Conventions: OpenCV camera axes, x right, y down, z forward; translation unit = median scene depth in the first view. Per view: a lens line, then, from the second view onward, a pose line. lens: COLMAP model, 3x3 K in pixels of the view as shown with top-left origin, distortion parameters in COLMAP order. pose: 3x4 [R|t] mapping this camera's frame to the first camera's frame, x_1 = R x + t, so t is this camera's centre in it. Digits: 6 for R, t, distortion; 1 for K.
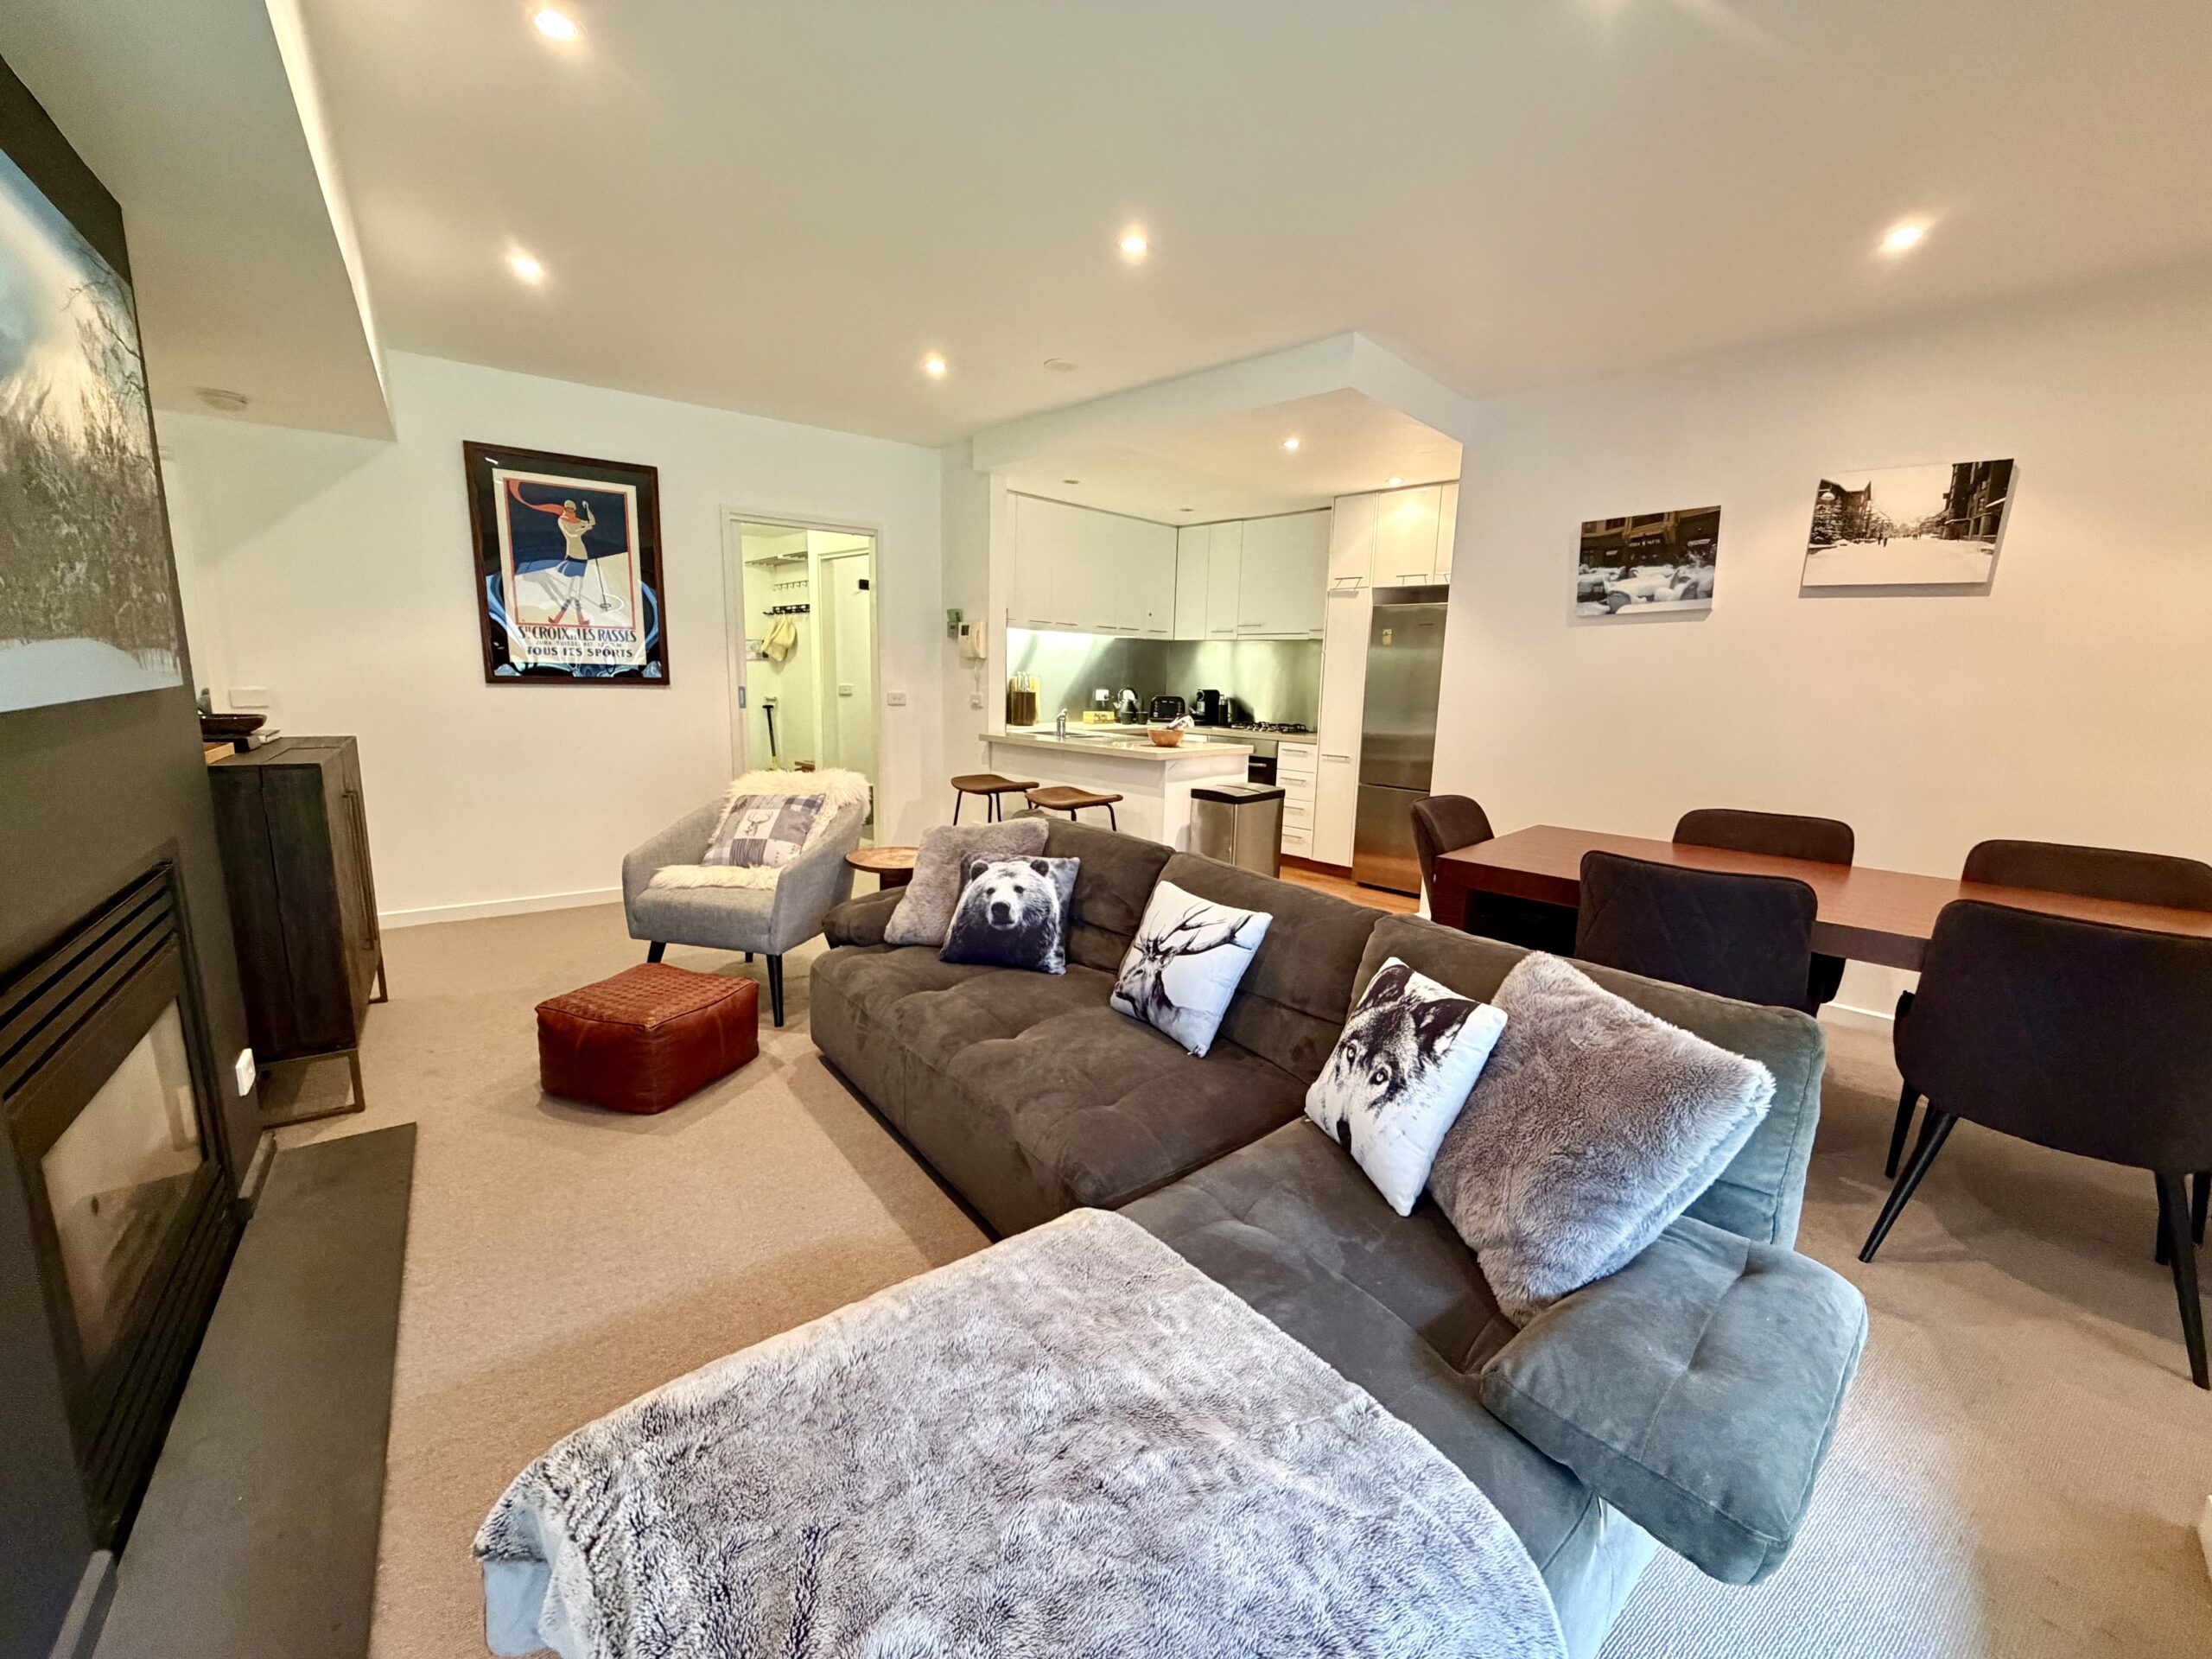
lens RADIAL K [[877.3, 0, 1100.4], [0, 877.3, 827.2], [0, 0, 1]] dist [-0.002131, 0.000164]
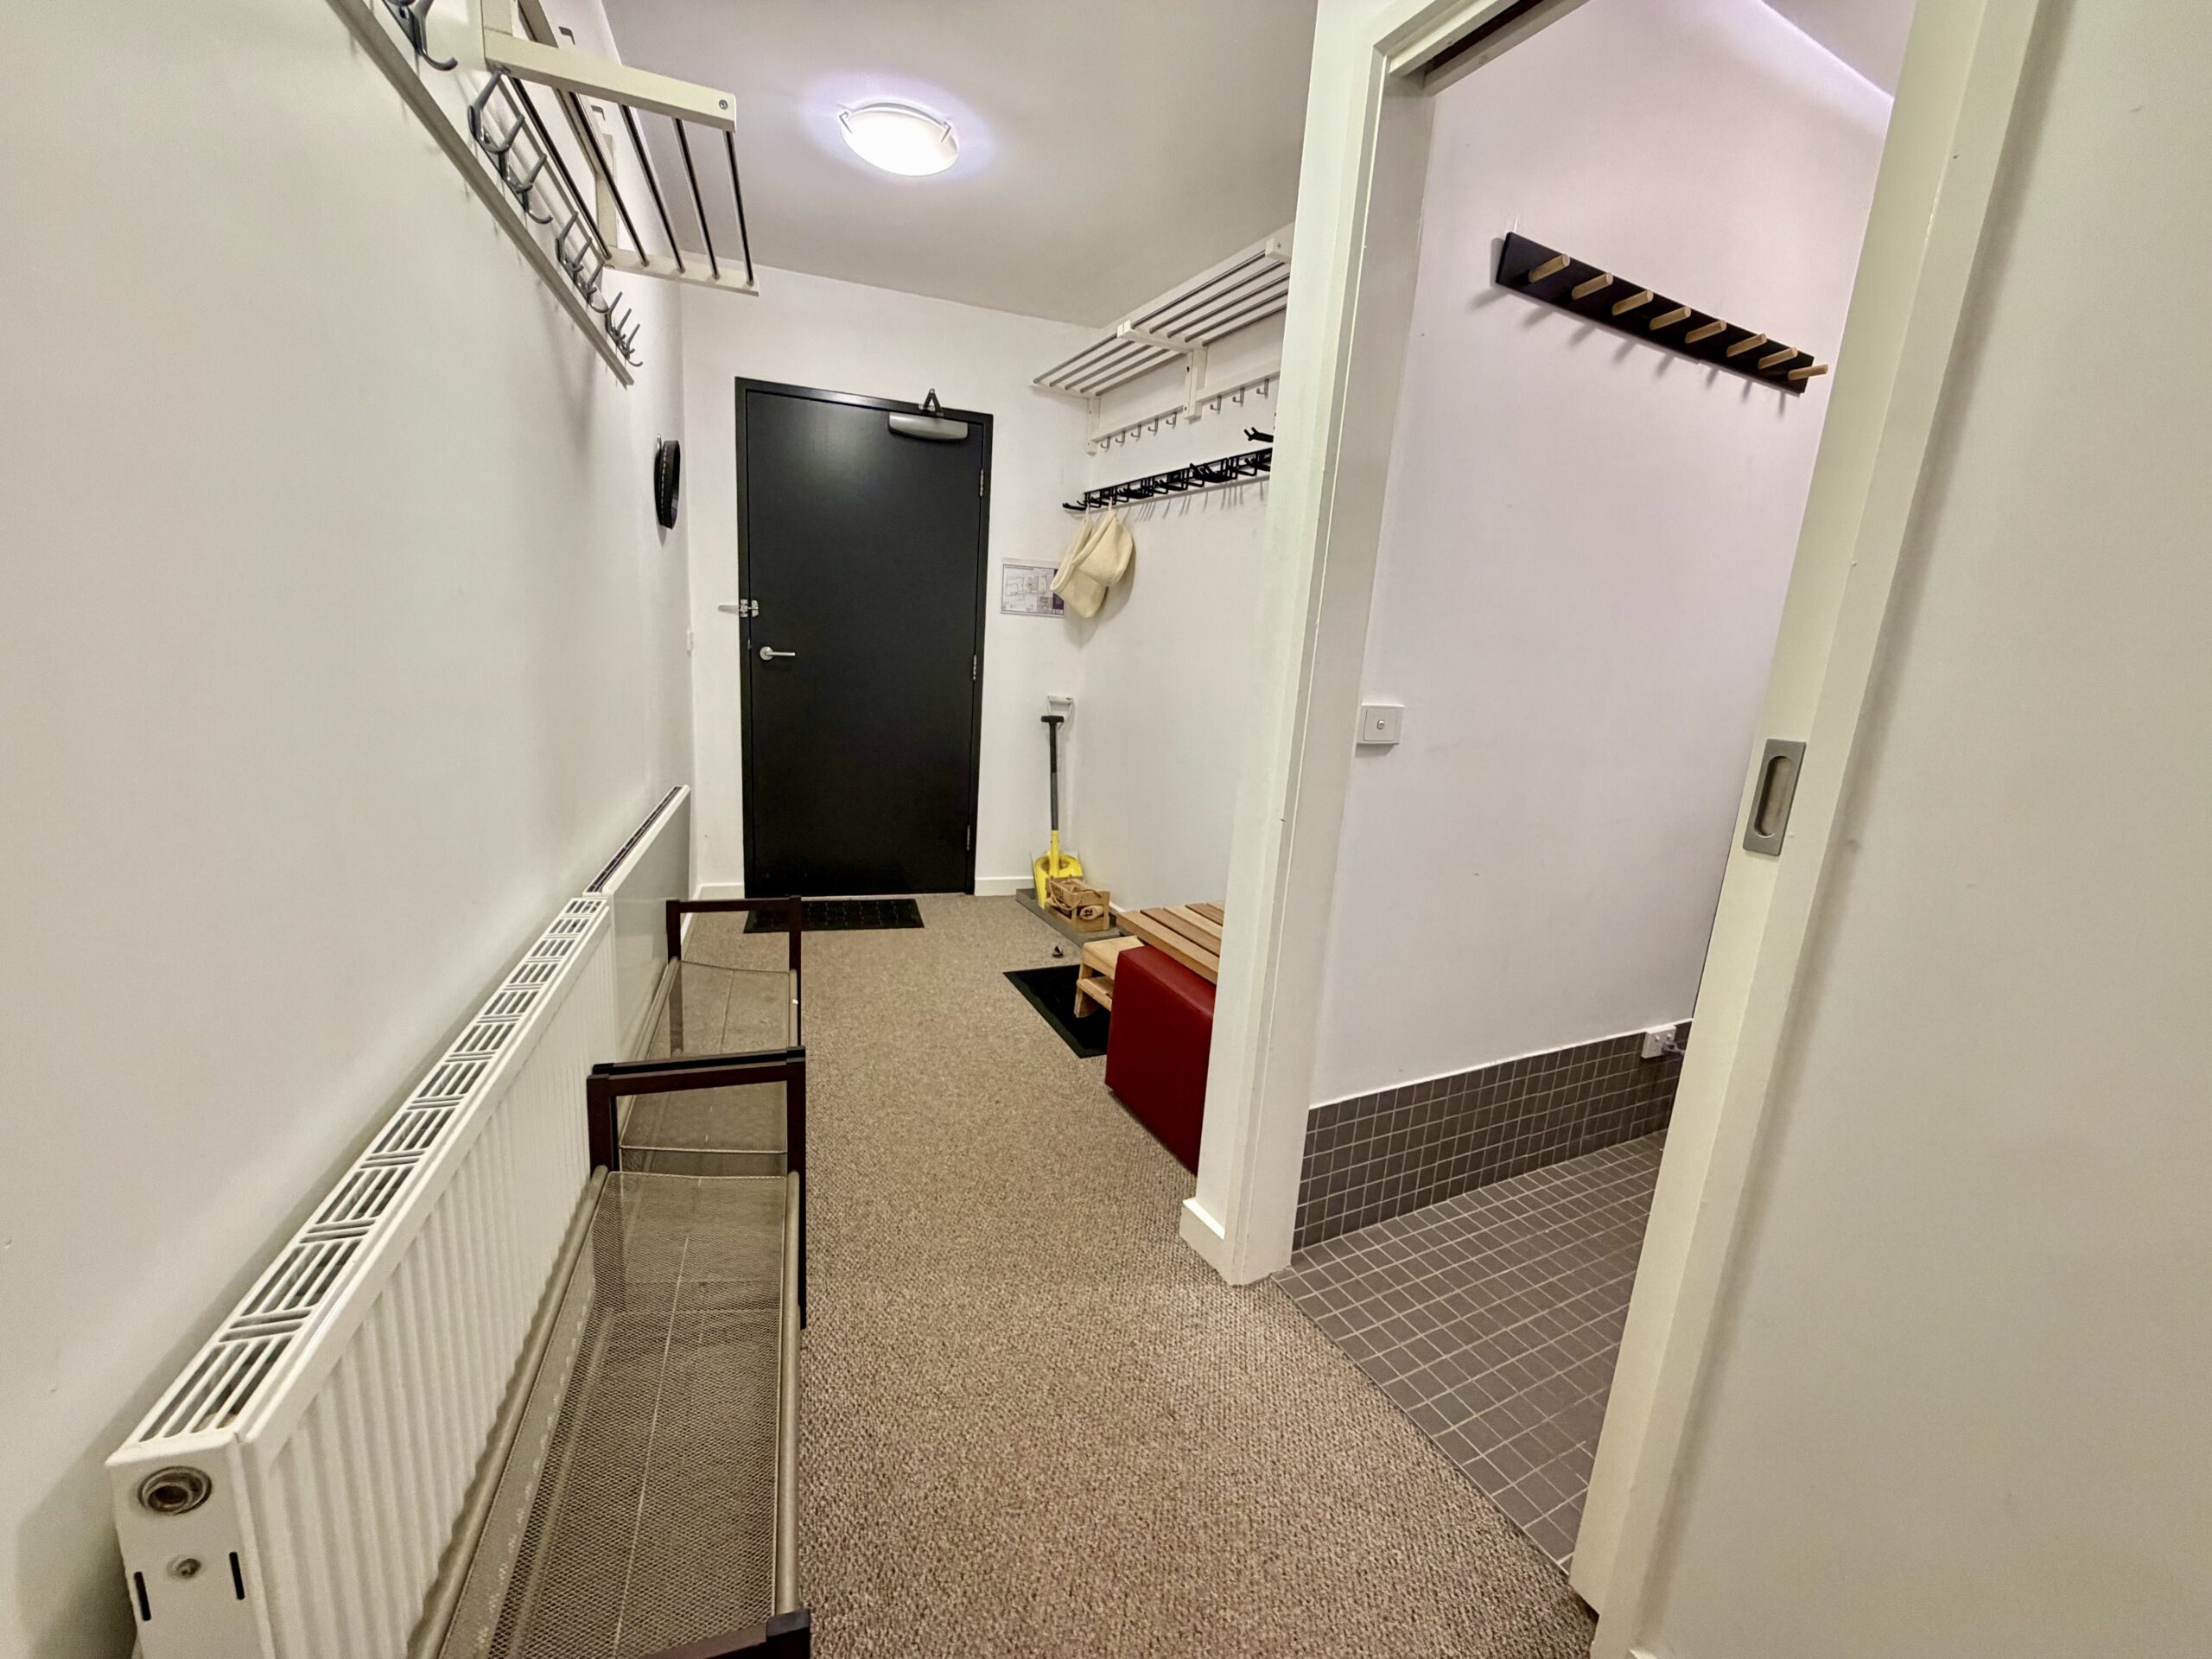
lens RADIAL K [[877.3, 0, 1100.4], [0, 877.3, 827.2], [0, 0, 1]] dist [-0.002131, 0.000164]
pose [[0.951641, 0.103604, -0.289217, -0.225875], [-0.099532, 0.994618, 0.028793, -0.100423], [0.290643, 0.001386, 0.956831, 0.592867]]
